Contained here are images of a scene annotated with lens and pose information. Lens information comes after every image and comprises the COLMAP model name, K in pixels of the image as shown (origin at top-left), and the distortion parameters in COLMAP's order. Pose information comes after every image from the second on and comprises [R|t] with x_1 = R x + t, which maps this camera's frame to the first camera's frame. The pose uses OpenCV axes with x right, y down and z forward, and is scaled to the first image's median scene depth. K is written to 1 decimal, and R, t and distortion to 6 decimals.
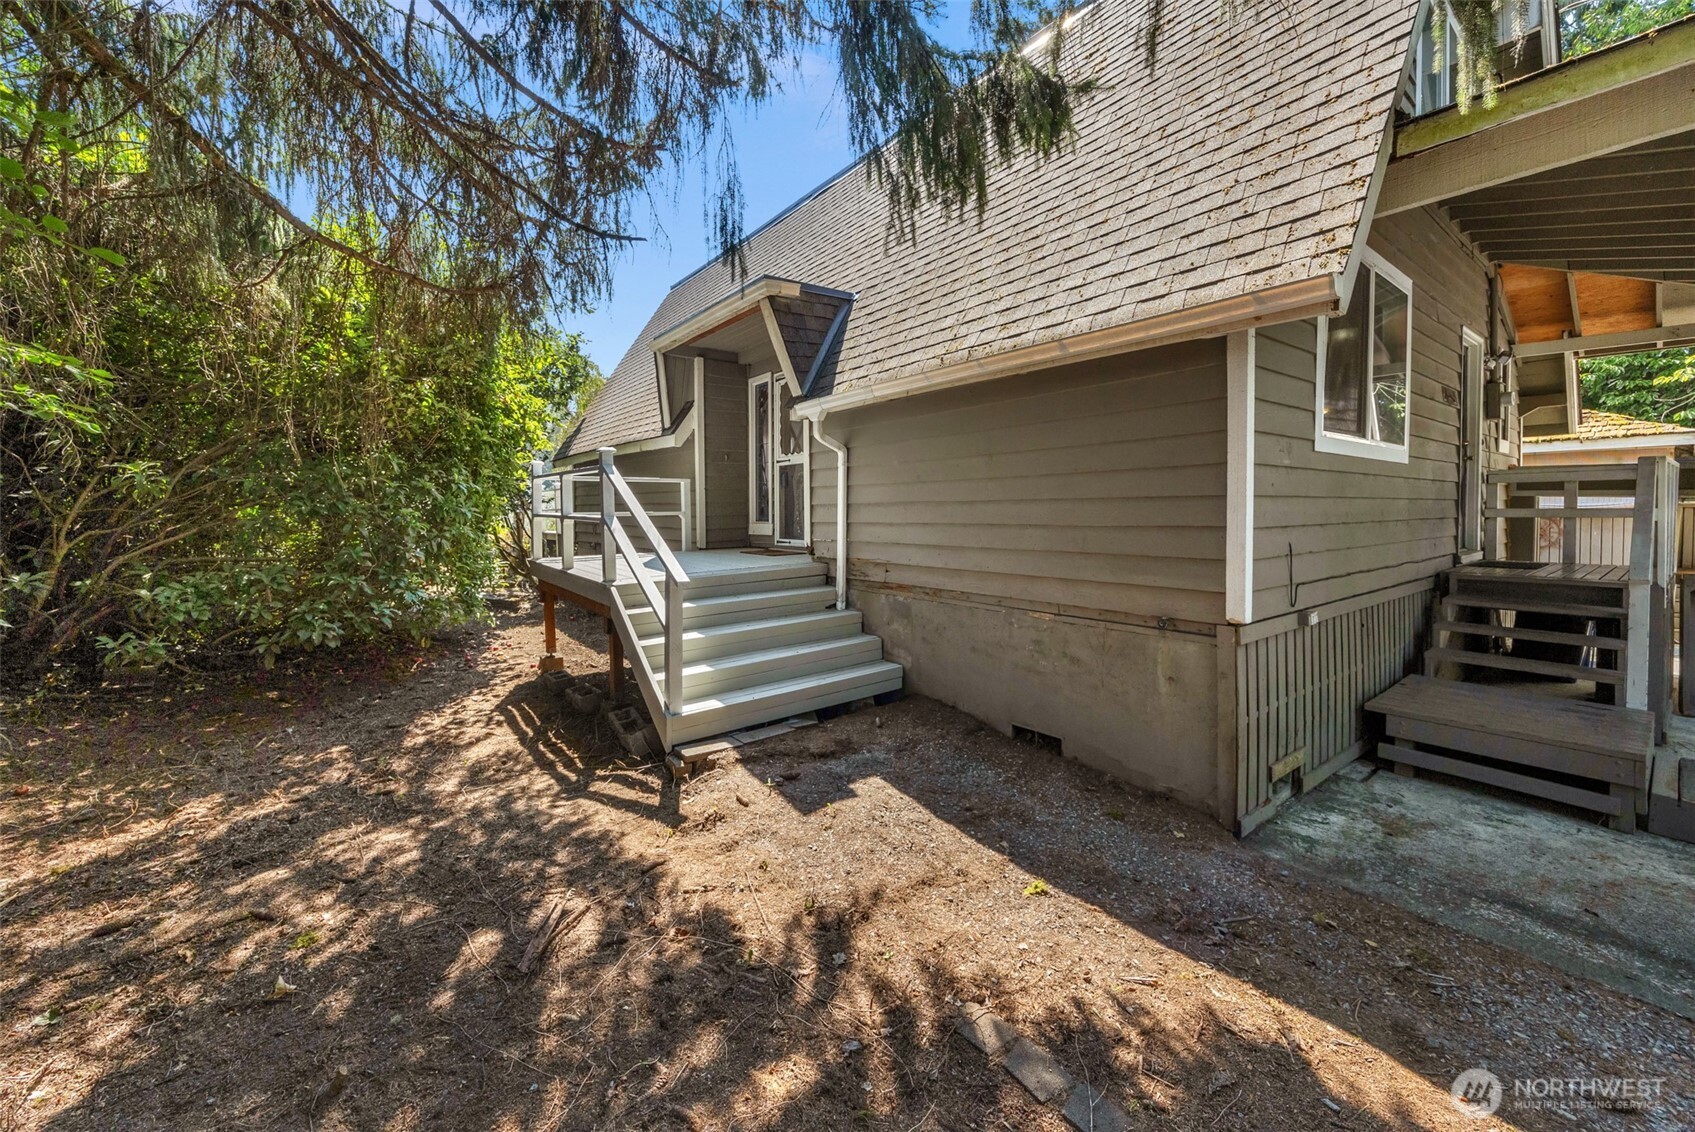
lens RADIAL K [[704.9, 0, 850.2], [0, 704.9, 542.8], [0, 0, 1]] dist [-0.000446, -0.000028]
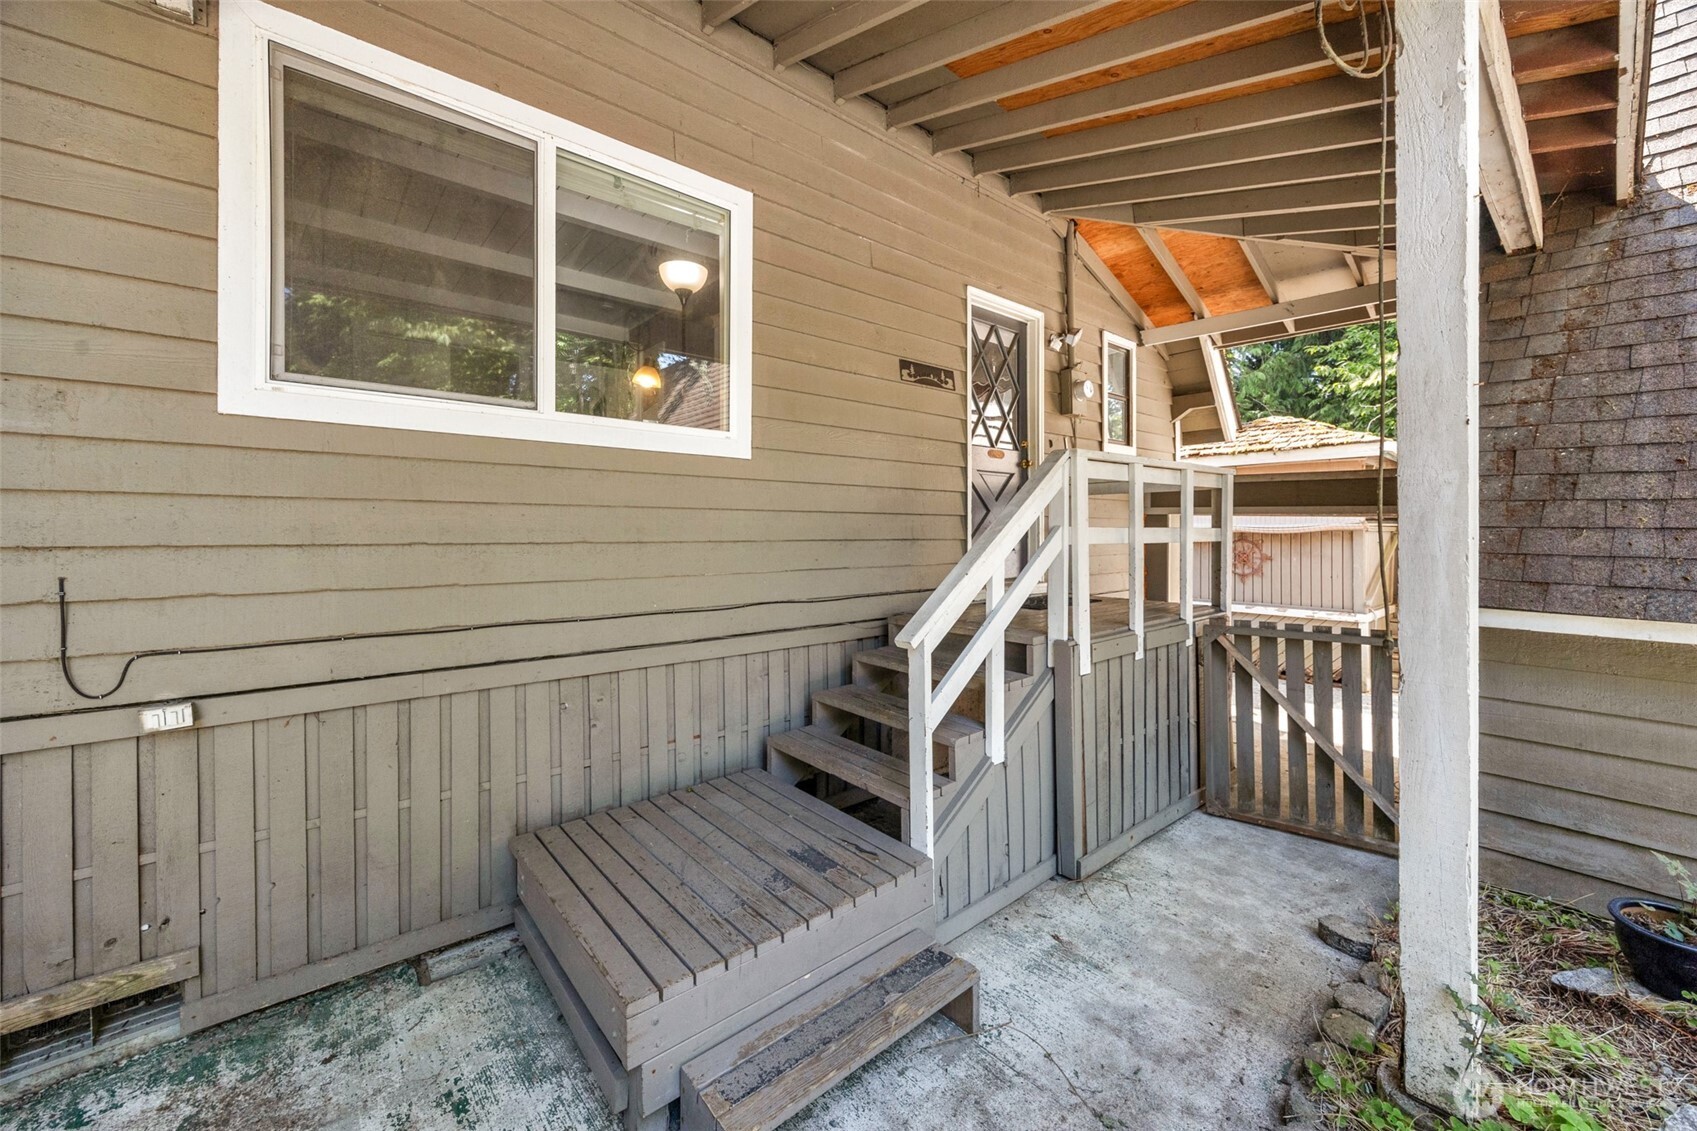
lens RADIAL K [[658.4, 0, 848.2], [0, 658.4, 557.3], [0, 0, 1]] dist [-0.000004, 0.000060]
pose [[0.999740, 0.004794, 0.022282, 0.644332], [-0.004613, 0.999956, -0.008157, -0.008638], [-0.022320, 0.008053, 0.999718, 0.264296]]
